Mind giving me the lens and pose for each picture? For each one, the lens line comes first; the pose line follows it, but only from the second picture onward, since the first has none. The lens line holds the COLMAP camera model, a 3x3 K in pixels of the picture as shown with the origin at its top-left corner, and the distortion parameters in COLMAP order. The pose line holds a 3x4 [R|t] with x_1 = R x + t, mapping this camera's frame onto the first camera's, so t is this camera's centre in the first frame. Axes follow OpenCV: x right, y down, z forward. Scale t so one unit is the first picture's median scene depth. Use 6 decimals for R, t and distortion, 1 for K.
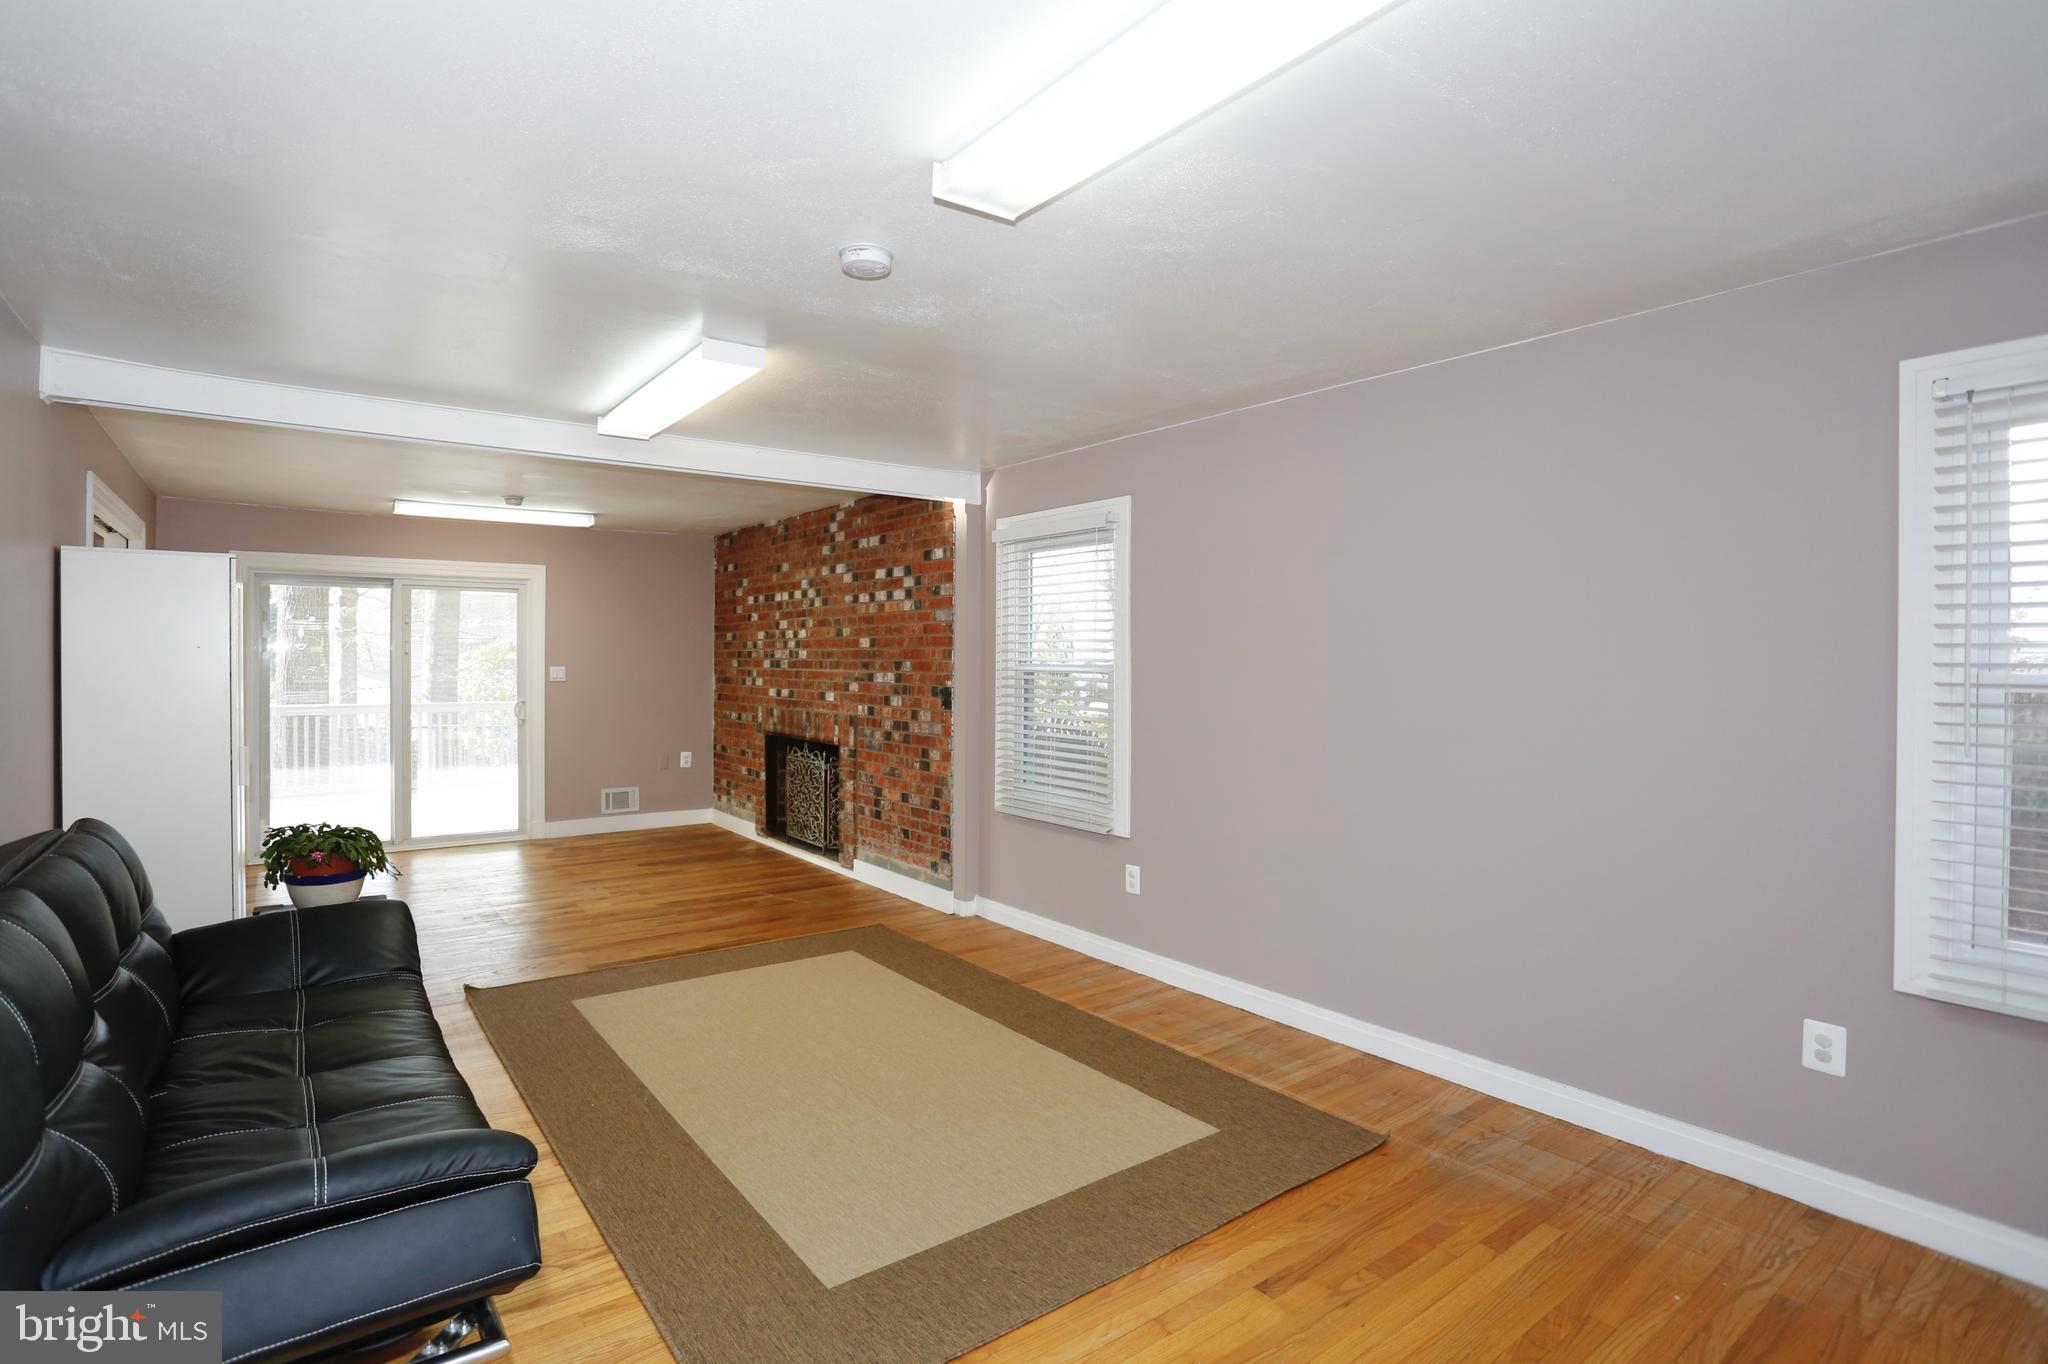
lens RADIAL K [[1008.2, 0, 1011.9], [0, 1008.2, 668.4], [0, 0, 1]] dist [-0.059081, 0.018726]
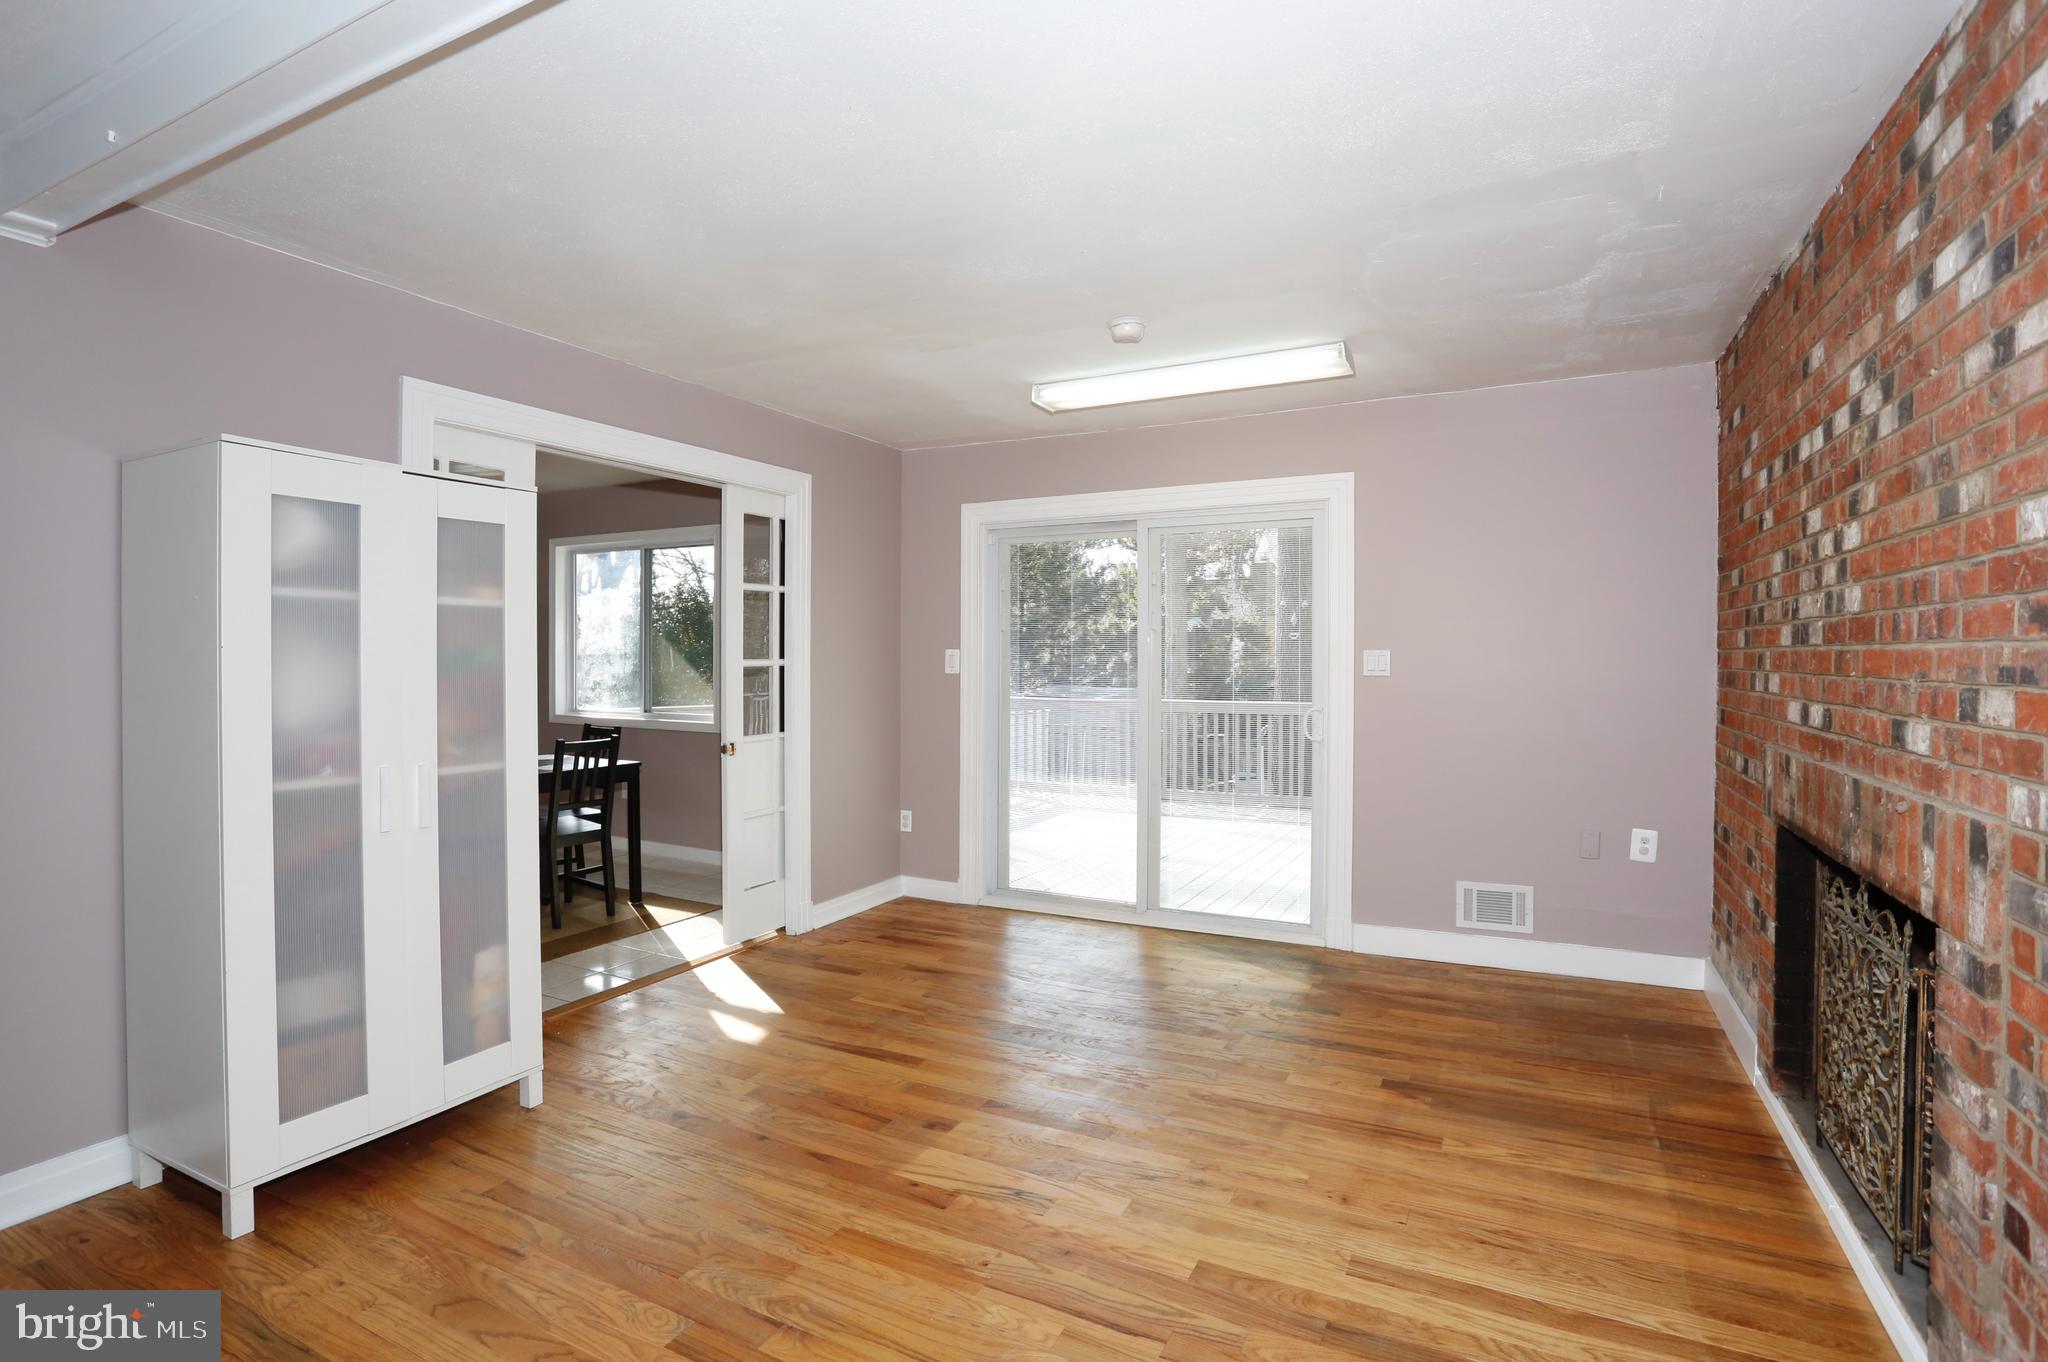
lens RADIAL K [[1008.2, 0, 1012.4], [0, 1008.2, 667.3], [0, 0, 1]] dist [-0.059081, 0.018726]
pose [[0.441056, 0.003778, -0.897472, -0.047256], [-0.004706, 0.999987, 0.001896, 0.008626], [0.897467, 0.003388, 0.441068, 0.635037]]
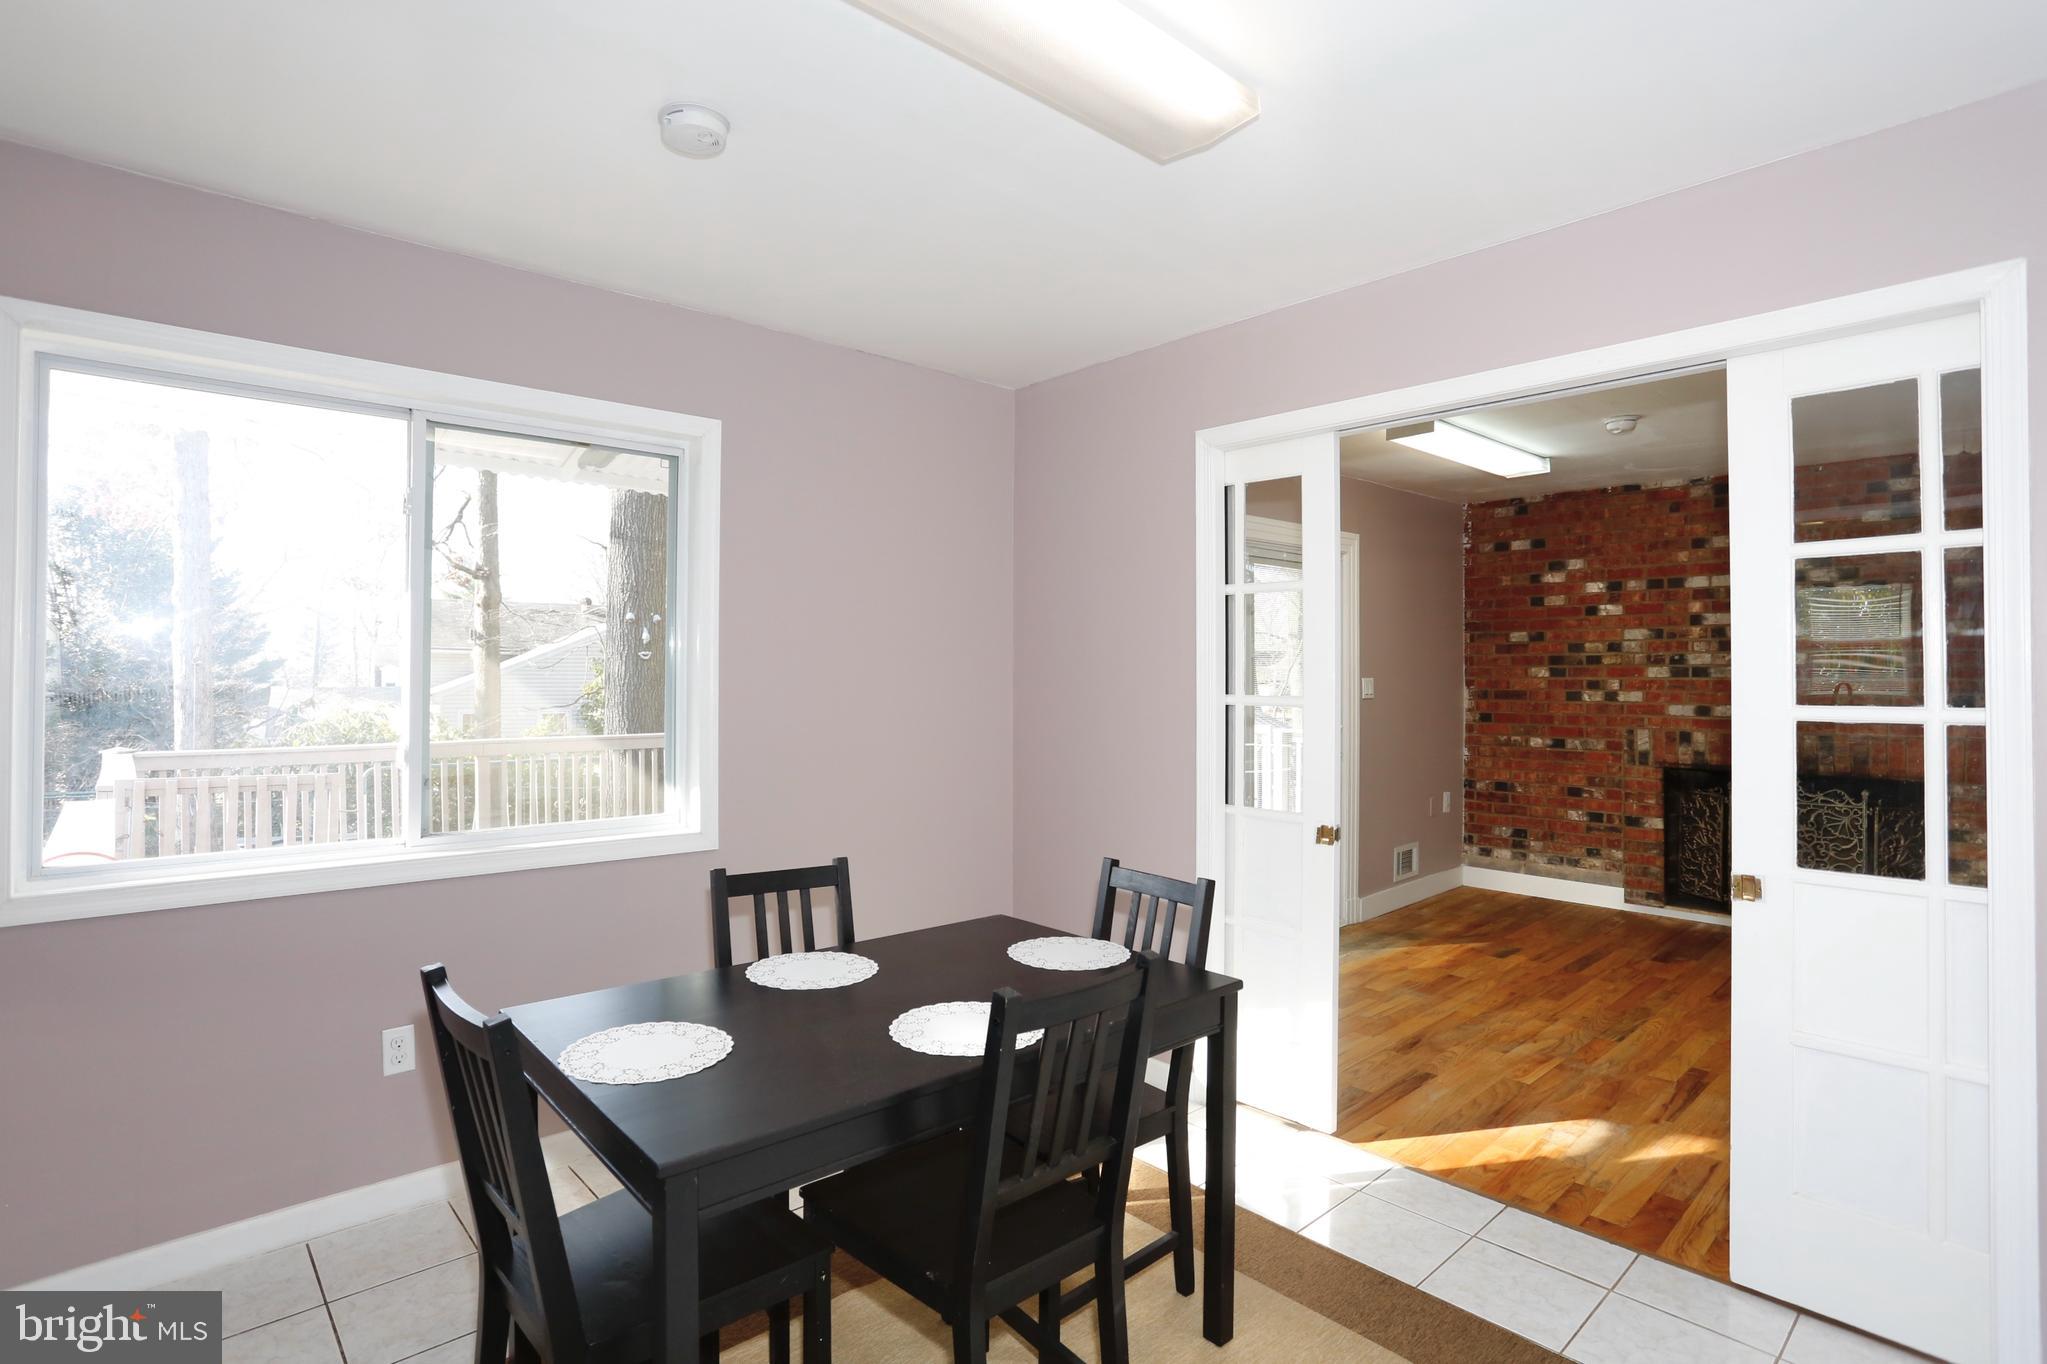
lens RADIAL K [[1007.7, 0, 1018.8], [0, 1007.7, 662.2], [0, 0, 1]] dist [-0.059081, 0.018726]
pose [[0.996218, -0.002340, 0.086854, -0.854153], [0.004098, 0.999790, -0.020077, 0.000838], [-0.086789, 0.020357, 0.996019, 0.344367]]
